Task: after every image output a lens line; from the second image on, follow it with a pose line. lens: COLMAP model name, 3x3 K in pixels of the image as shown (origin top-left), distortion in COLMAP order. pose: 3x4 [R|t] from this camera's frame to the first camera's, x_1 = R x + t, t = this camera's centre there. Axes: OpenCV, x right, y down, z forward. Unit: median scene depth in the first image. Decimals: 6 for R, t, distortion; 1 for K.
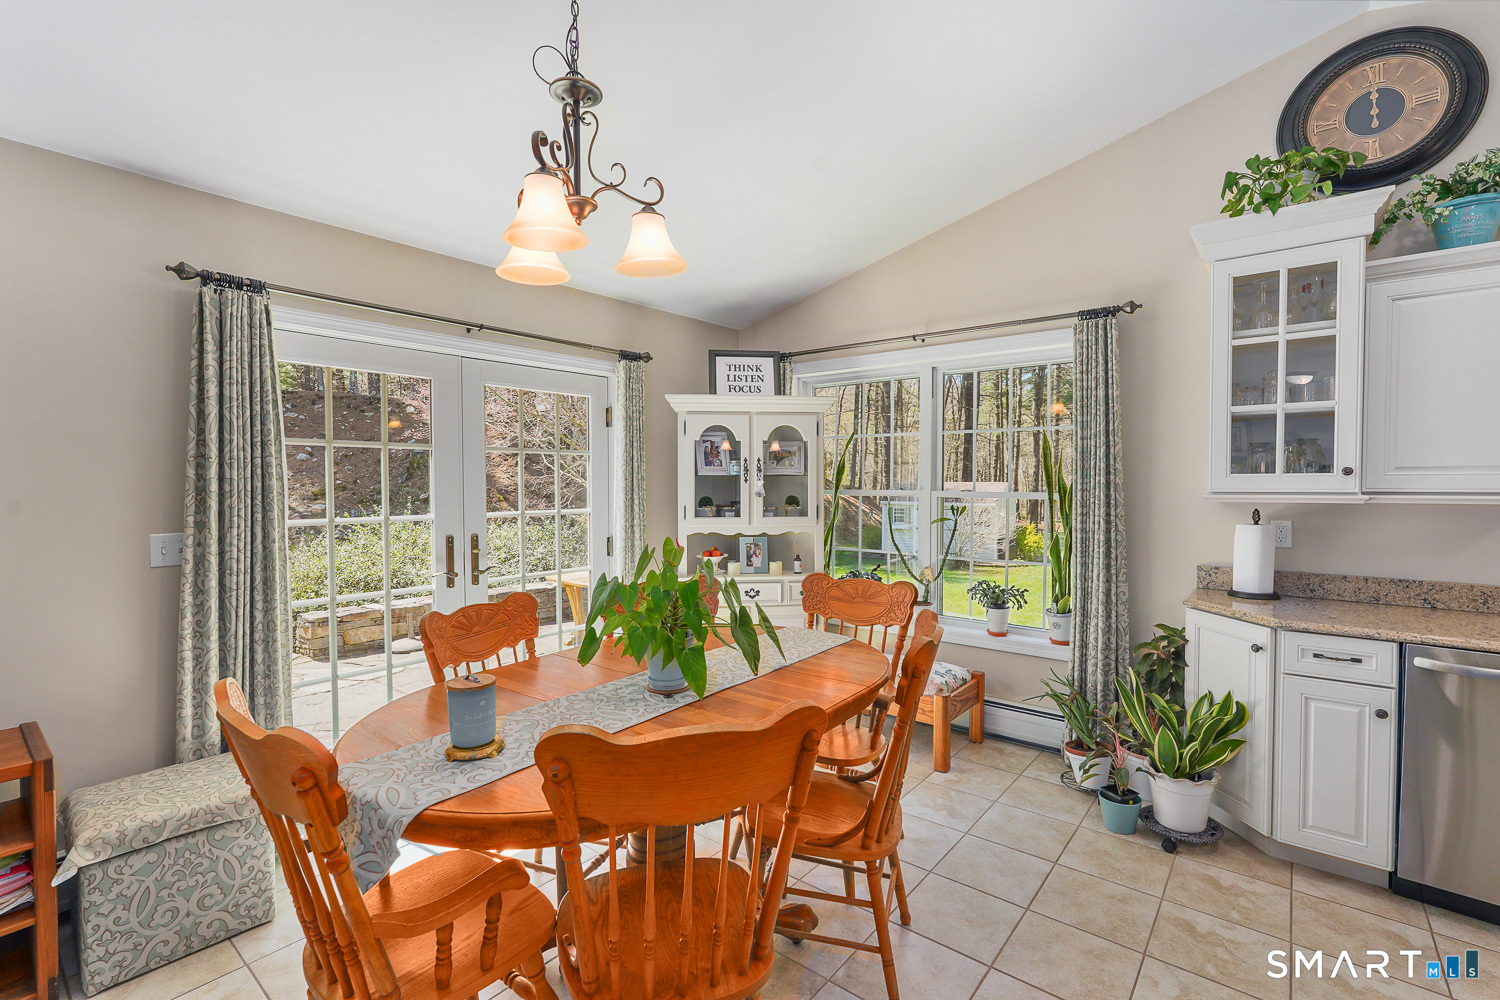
lens RADIAL K [[682.2, 0, 750.7], [0, 682.2, 496.0], [0, 0, 1]] dist [-0.012522, 0.004561]
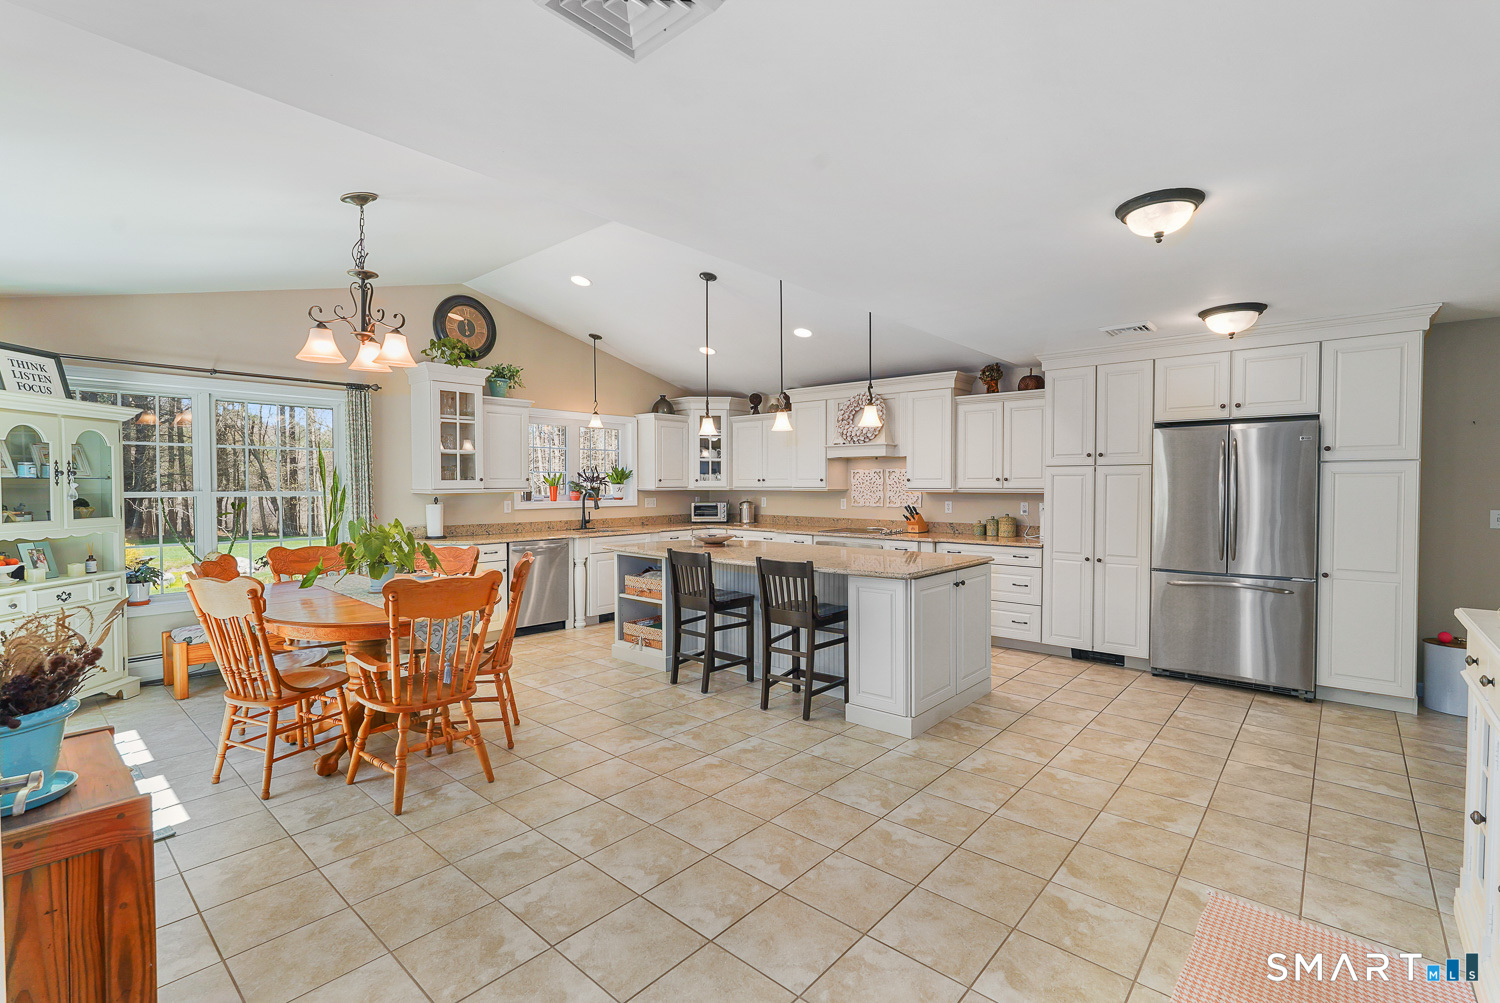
lens RADIAL K [[682.2, 0, 745.1], [0, 682.2, 503.3], [0, 0, 1]] dist [-0.012522, 0.004561]
pose [[0.048679, -0.028050, 0.998421, -0.950815], [0.023100, 0.999370, 0.026951, 0.002899], [-0.998547, 0.021752, 0.049296, -0.048995]]
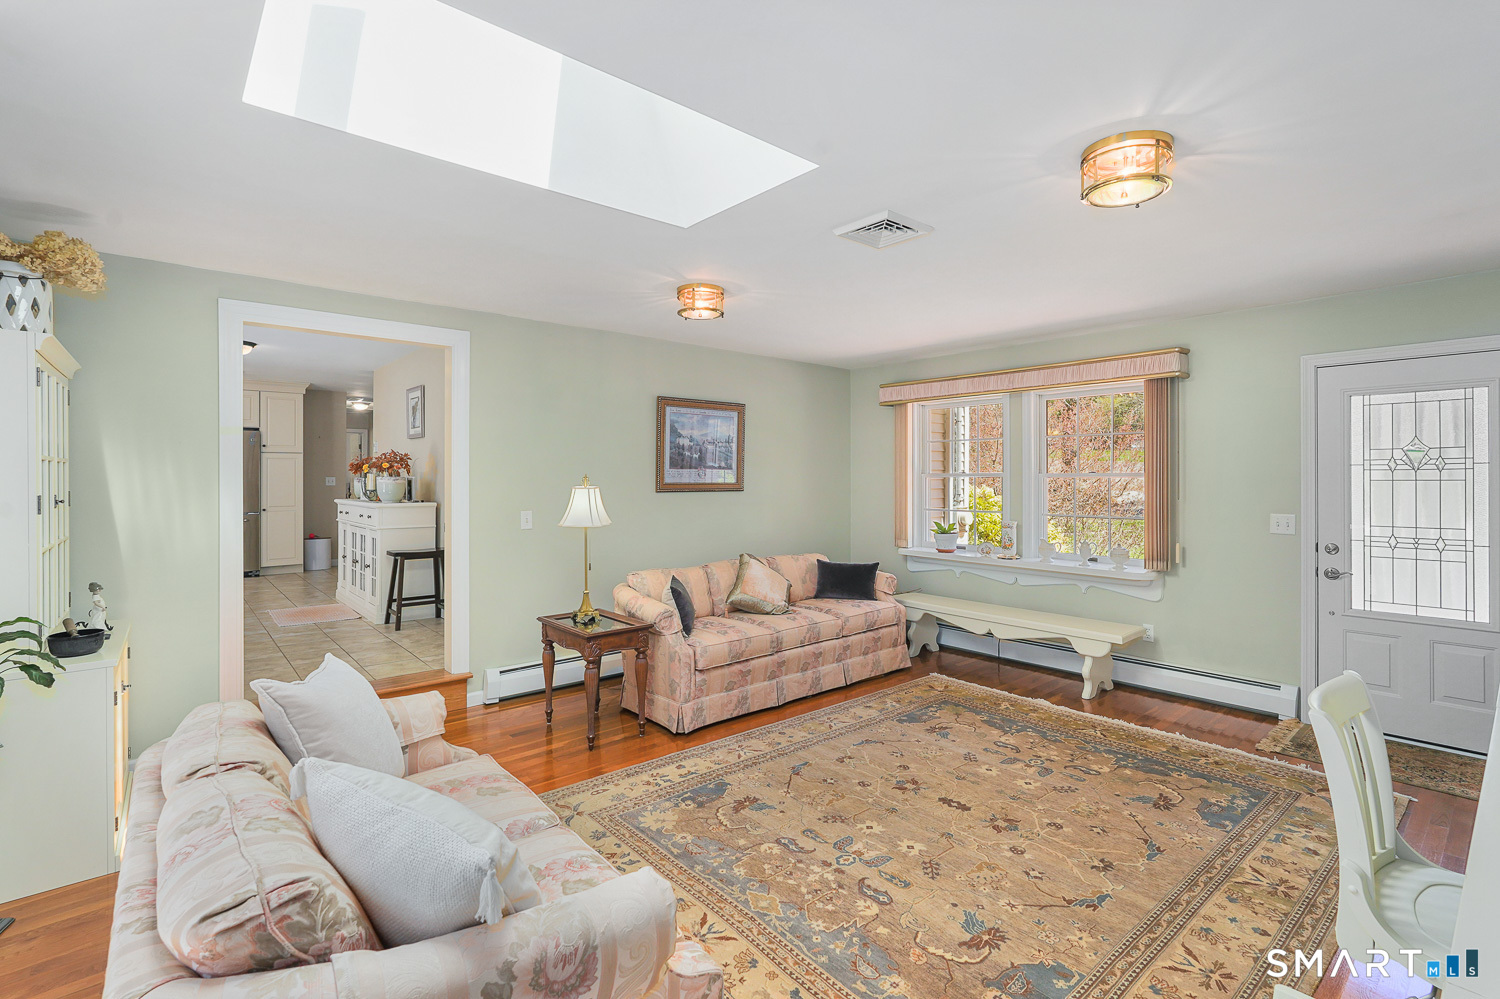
lens RADIAL K [[682.2, 0, 757.8], [0, 682.2, 485.7], [0, 0, 1]] dist [-0.012522, 0.004561]
pose [[-0.984660, 0.002320, 0.174468, -1.716475], [0.007376, 0.999571, 0.028332, 0.042159], [-0.174328, 0.029184, -0.984255, 0.890620]]
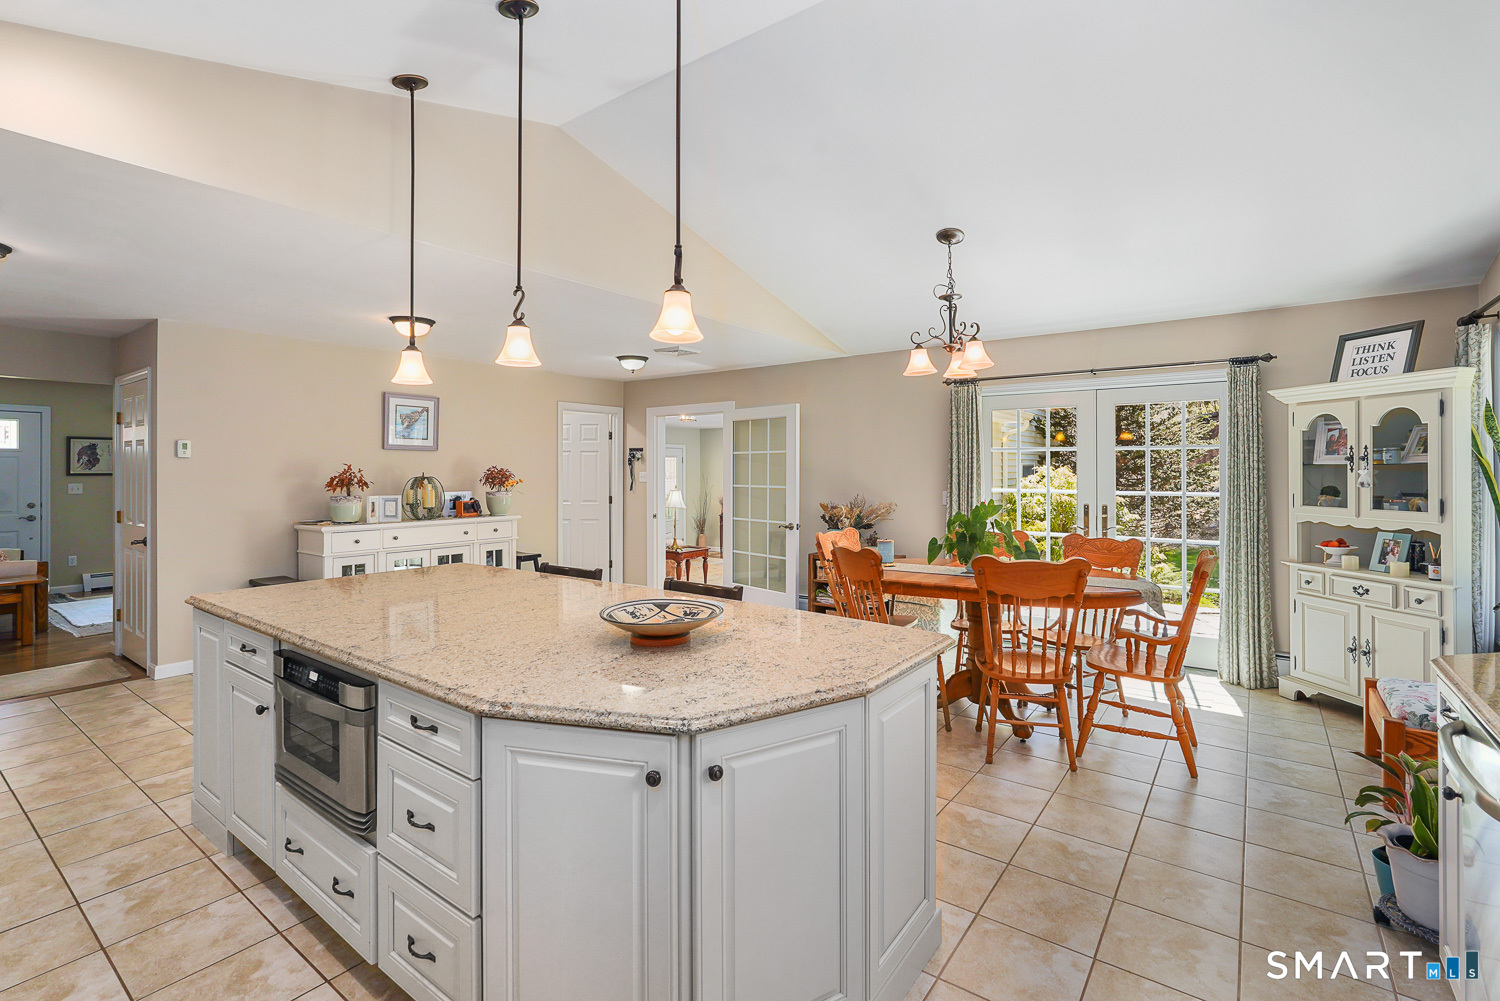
lens RADIAL K [[682.2, 0, 766.2], [0, 682.2, 469.9], [0, 0, 1]] dist [-0.012522, 0.004561]
pose [[0.056059, 0.000869, -0.998427, 0.897641], [-0.023092, 0.999733, -0.000426, -0.003130], [0.998160, 0.023080, 0.056064, 0.133618]]
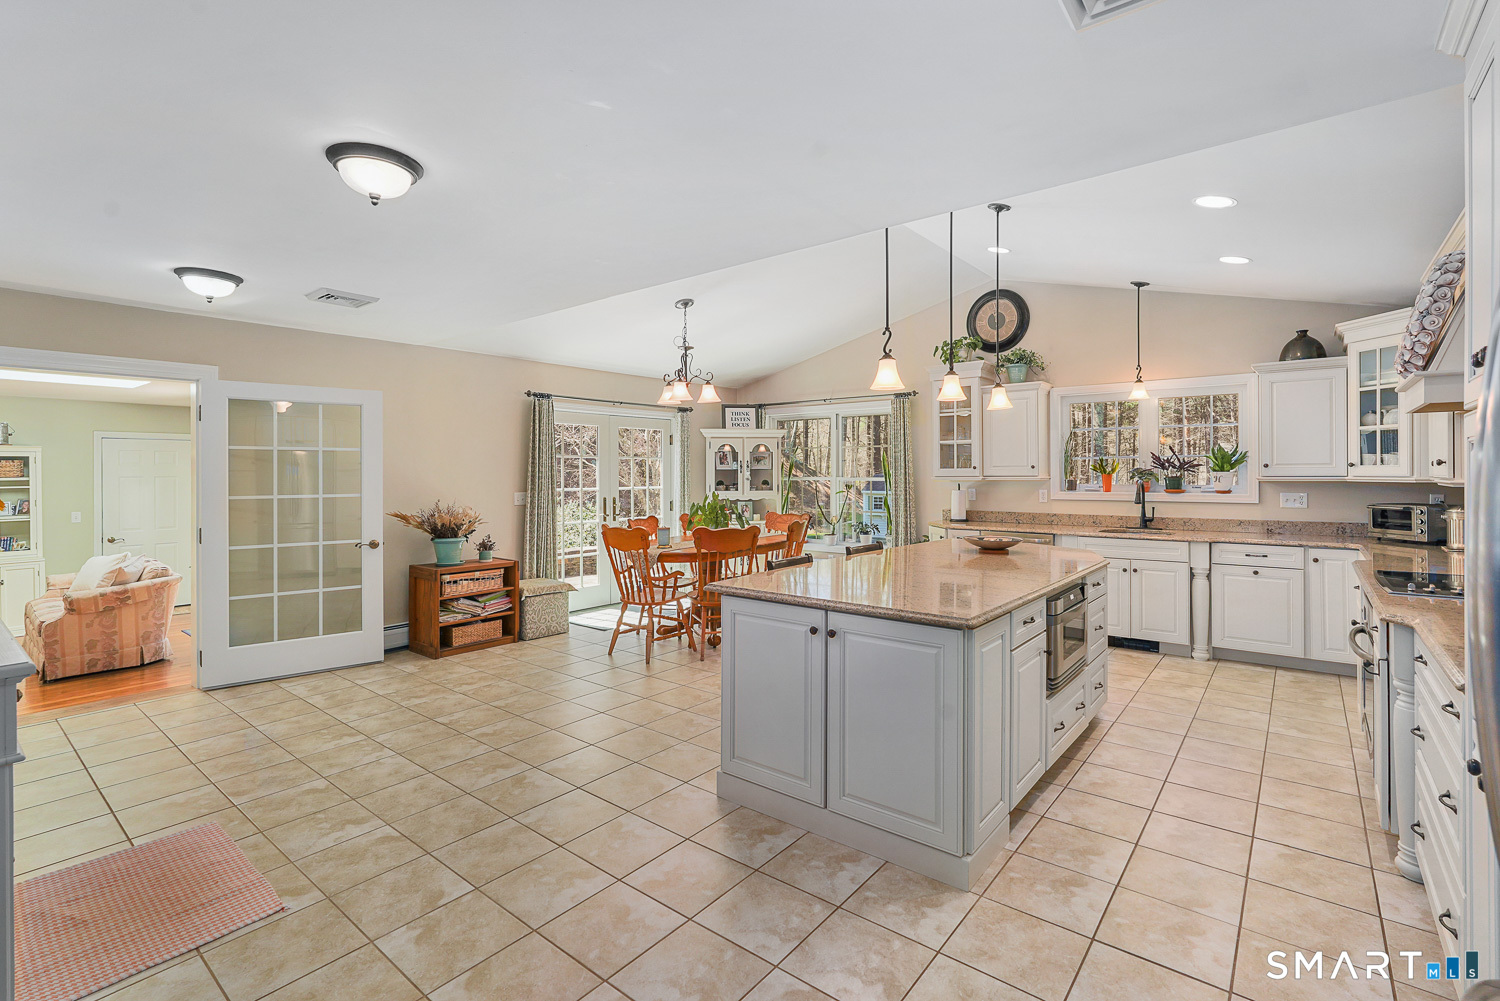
lens RADIAL K [[682.2, 0, 740.5], [0, 682.2, 462.5], [0, 0, 1]] dist [-0.012522, 0.004561]
pose [[0.999942, -0.002136, -0.010539, 0.012375], [0.001743, 0.999308, -0.037142, 0.023020], [0.010611, 0.037121, 0.999254, -0.968660]]
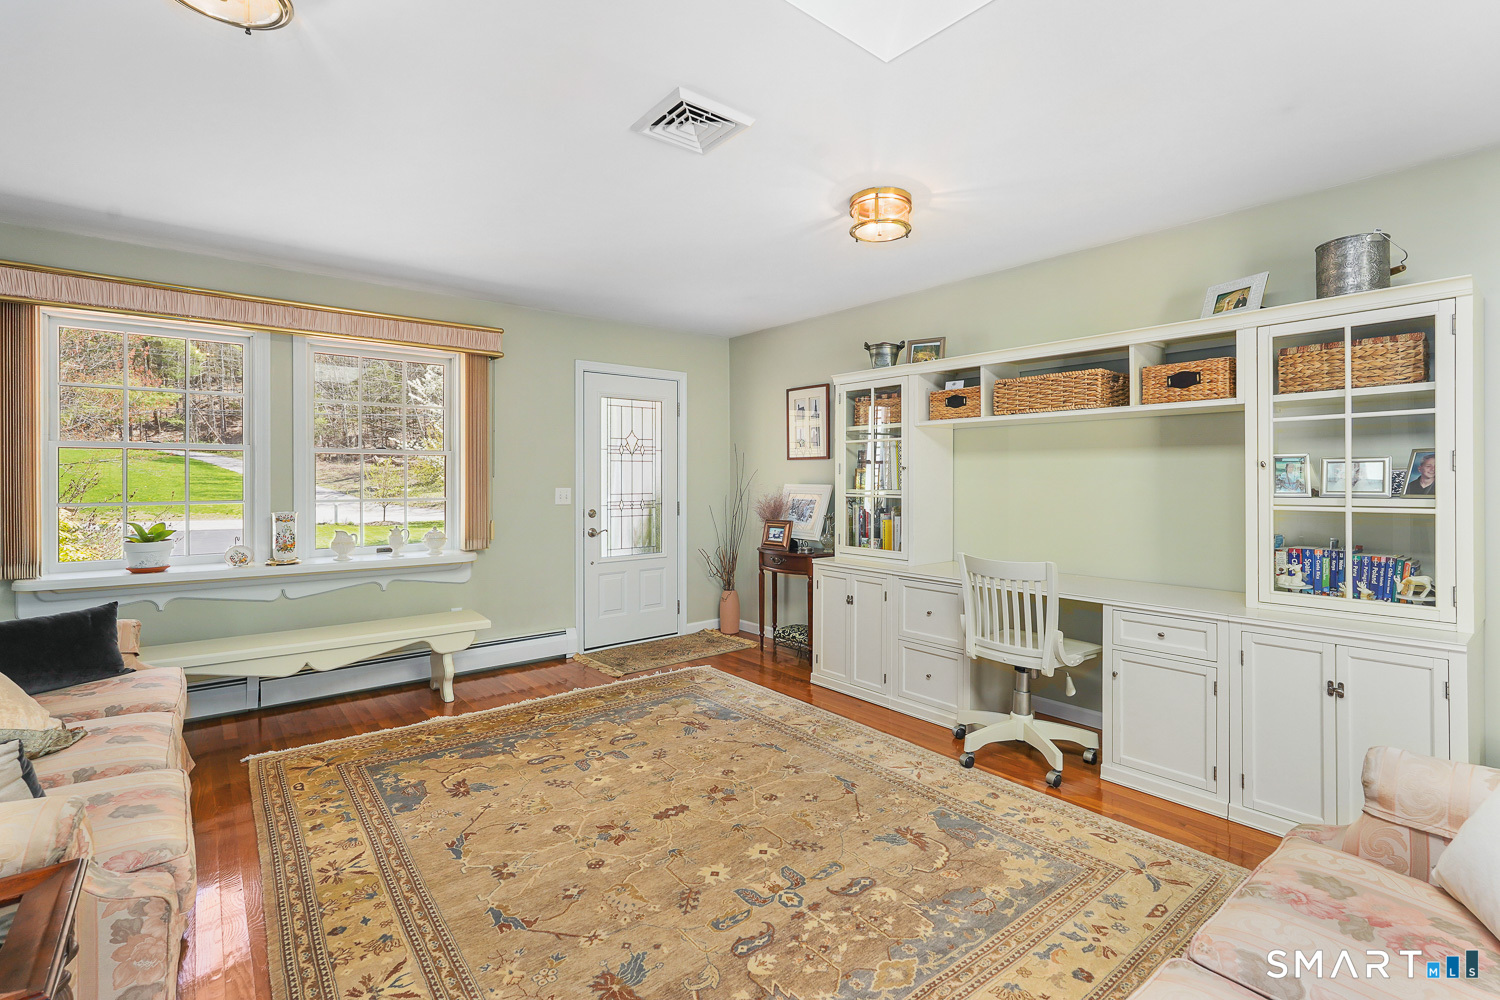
lens RADIAL K [[682.2, 0, 742.7], [0, 682.2, 489.6], [0, 0, 1]] dist [-0.012522, 0.004561]
pose [[-0.214667, 0.020710, -0.976468, -1.198205], [-0.020470, 0.999460, 0.025698, 0.082217], [0.976473, 0.025505, -0.214127, 0.352011]]
